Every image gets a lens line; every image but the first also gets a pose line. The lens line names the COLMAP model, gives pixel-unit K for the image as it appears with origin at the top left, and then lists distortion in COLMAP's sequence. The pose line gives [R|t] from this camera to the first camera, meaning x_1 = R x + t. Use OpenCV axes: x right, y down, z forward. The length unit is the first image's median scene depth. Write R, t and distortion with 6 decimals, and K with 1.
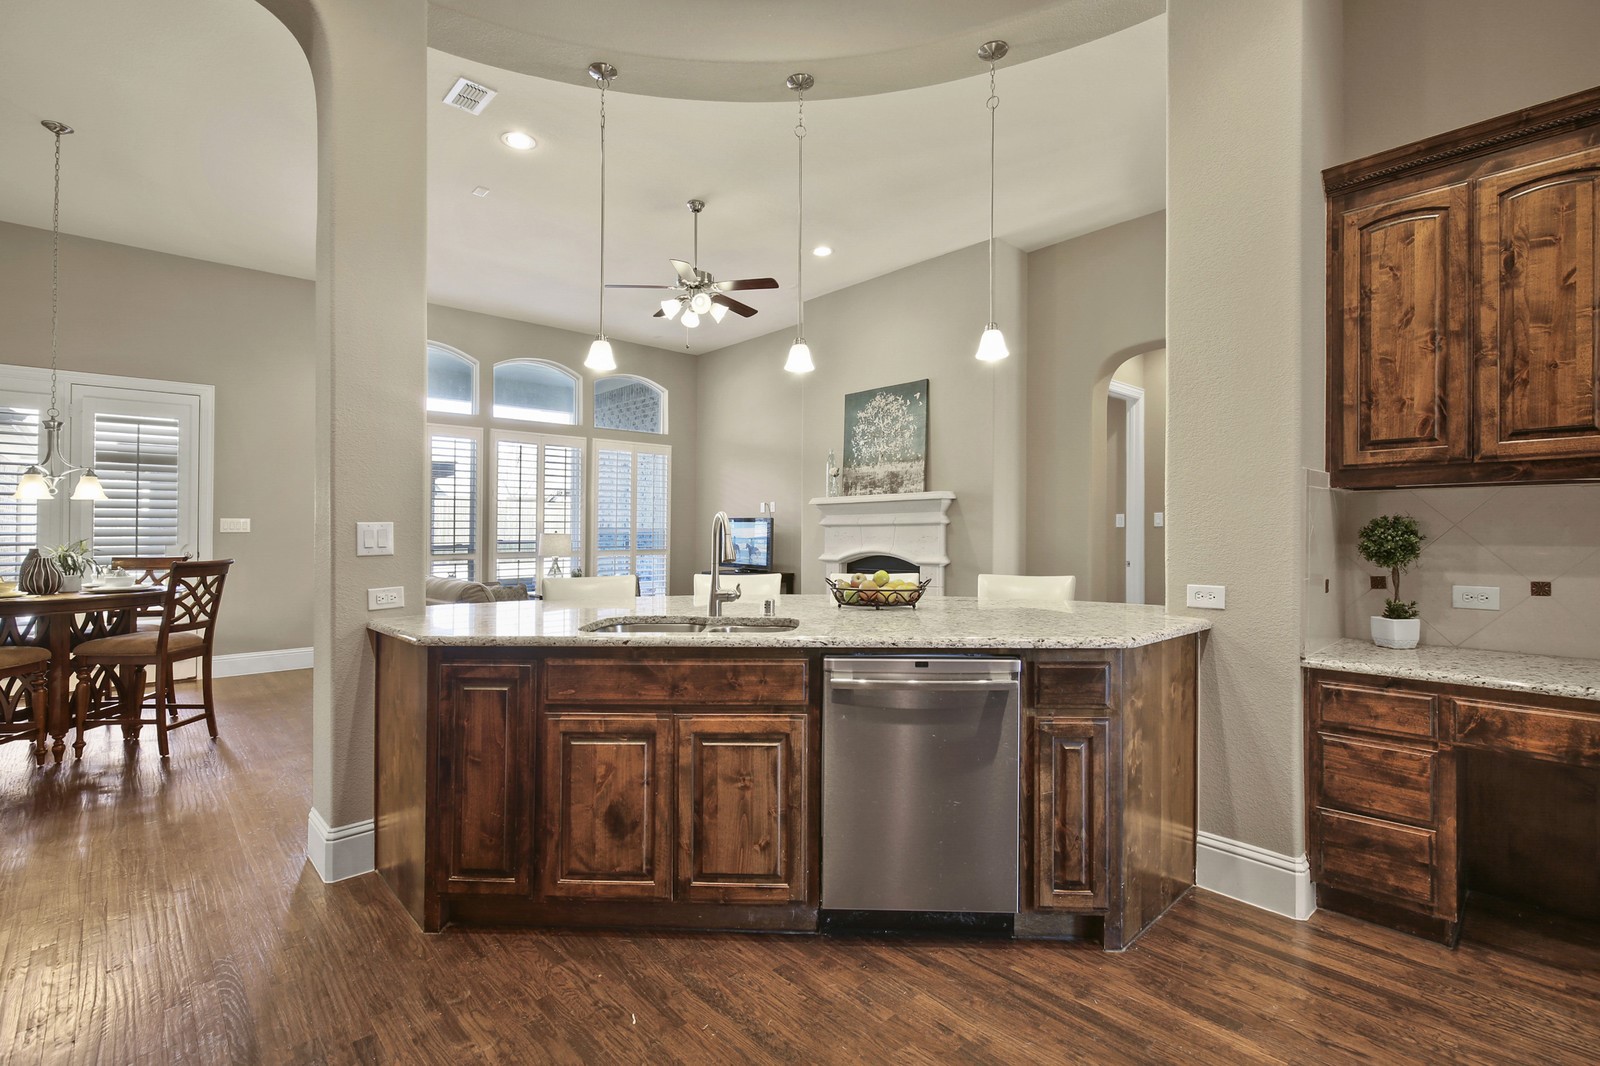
lens RADIAL K [[750.9, 0, 797.0], [0, 750.9, 515.5], [0, 0, 1]] dist [-0.000582, -0.000289]
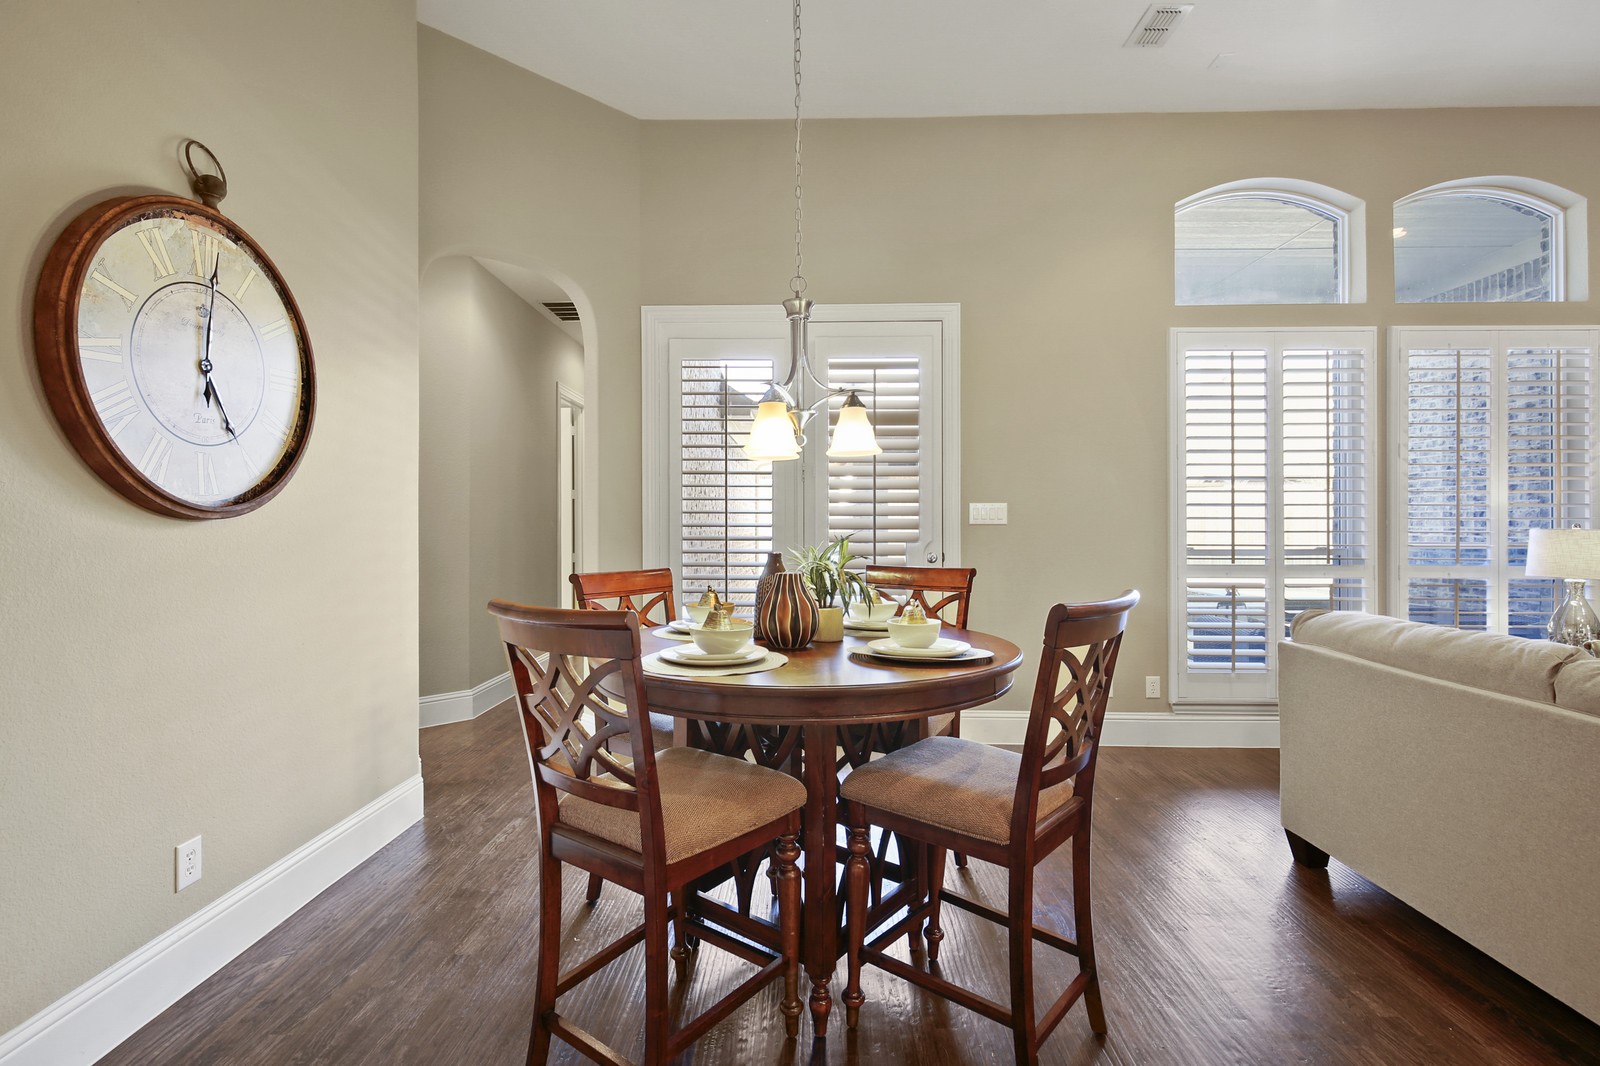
lens RADIAL K [[705.1, 0, 788.7], [0, 705.1, 520.3], [0, 0, 1]] dist [0.001539, 0.000969]
pose [[0.722736, -0.002549, -0.691119, -0.452194], [0.012335, 0.999881, 0.009212, 0.011550], [0.691014, -0.015183, 0.722682, 0.439526]]
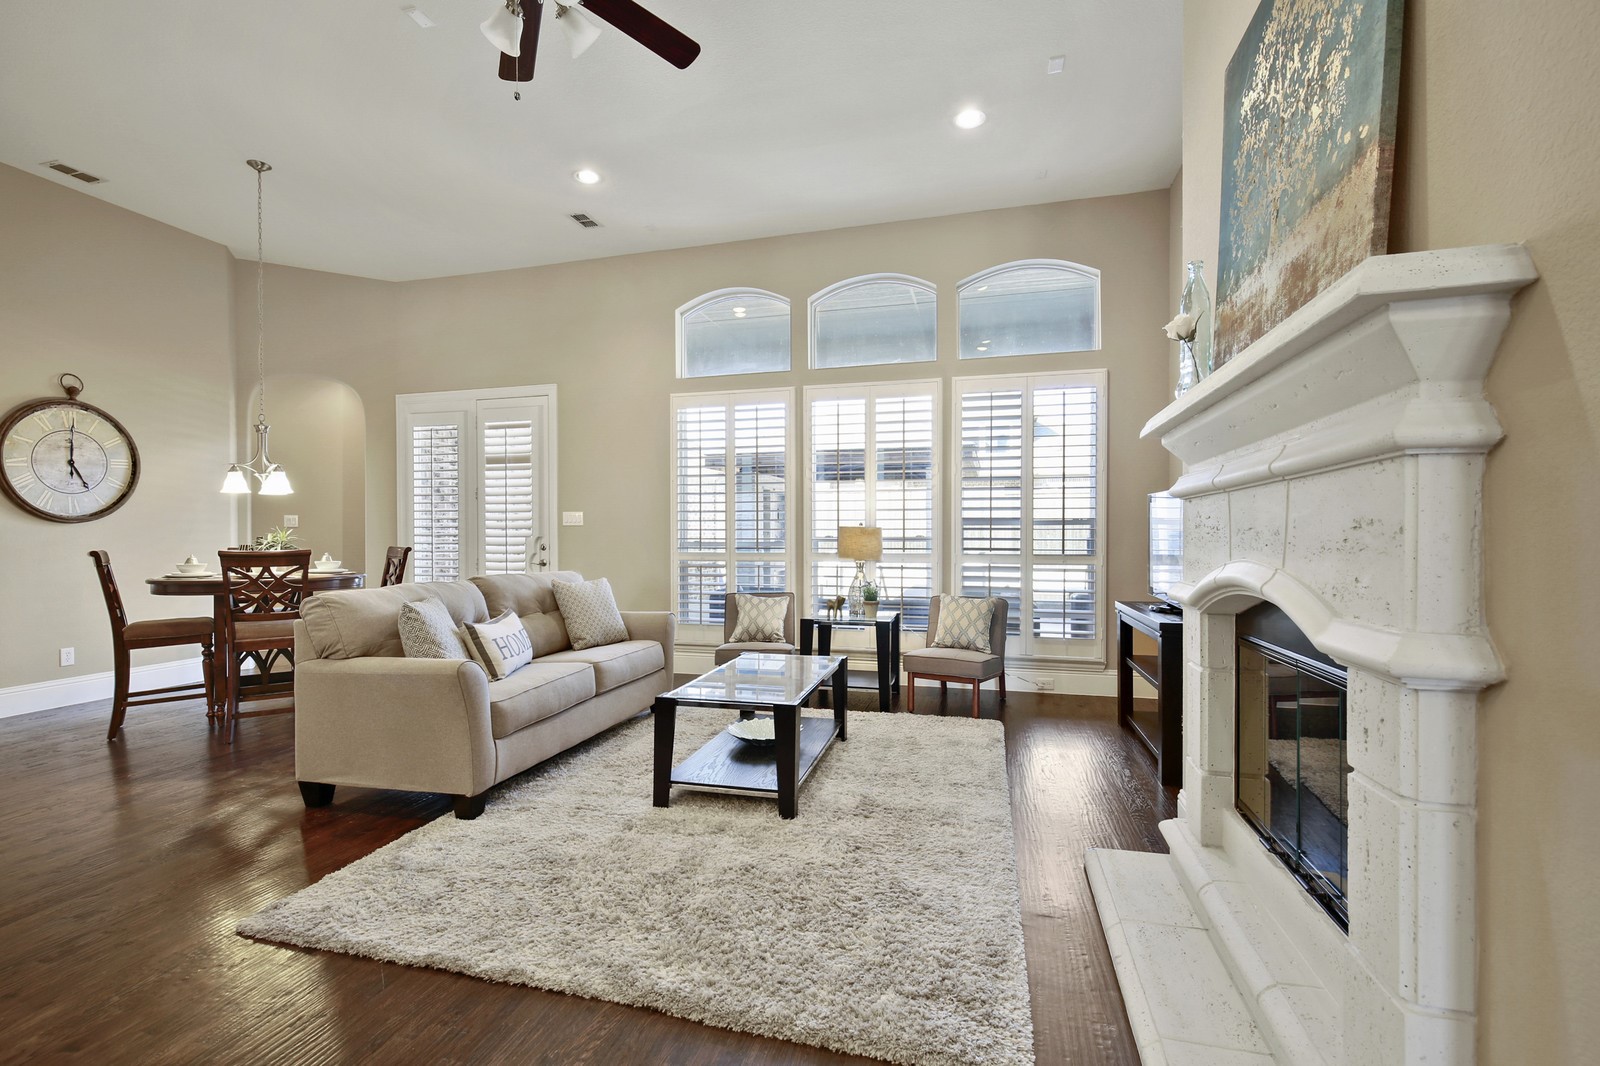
lens RADIAL K [[724.4, 0, 800.0], [0, 724.4, 533.0], [0, 0, 1]] dist [0.000184, -0.000036]
pose [[0.513903, 0.001345, -0.857848, 0.254058], [0.017198, 0.999782, 0.011870, 0.026504], [0.857676, -0.020854, 0.513767, 0.765860]]
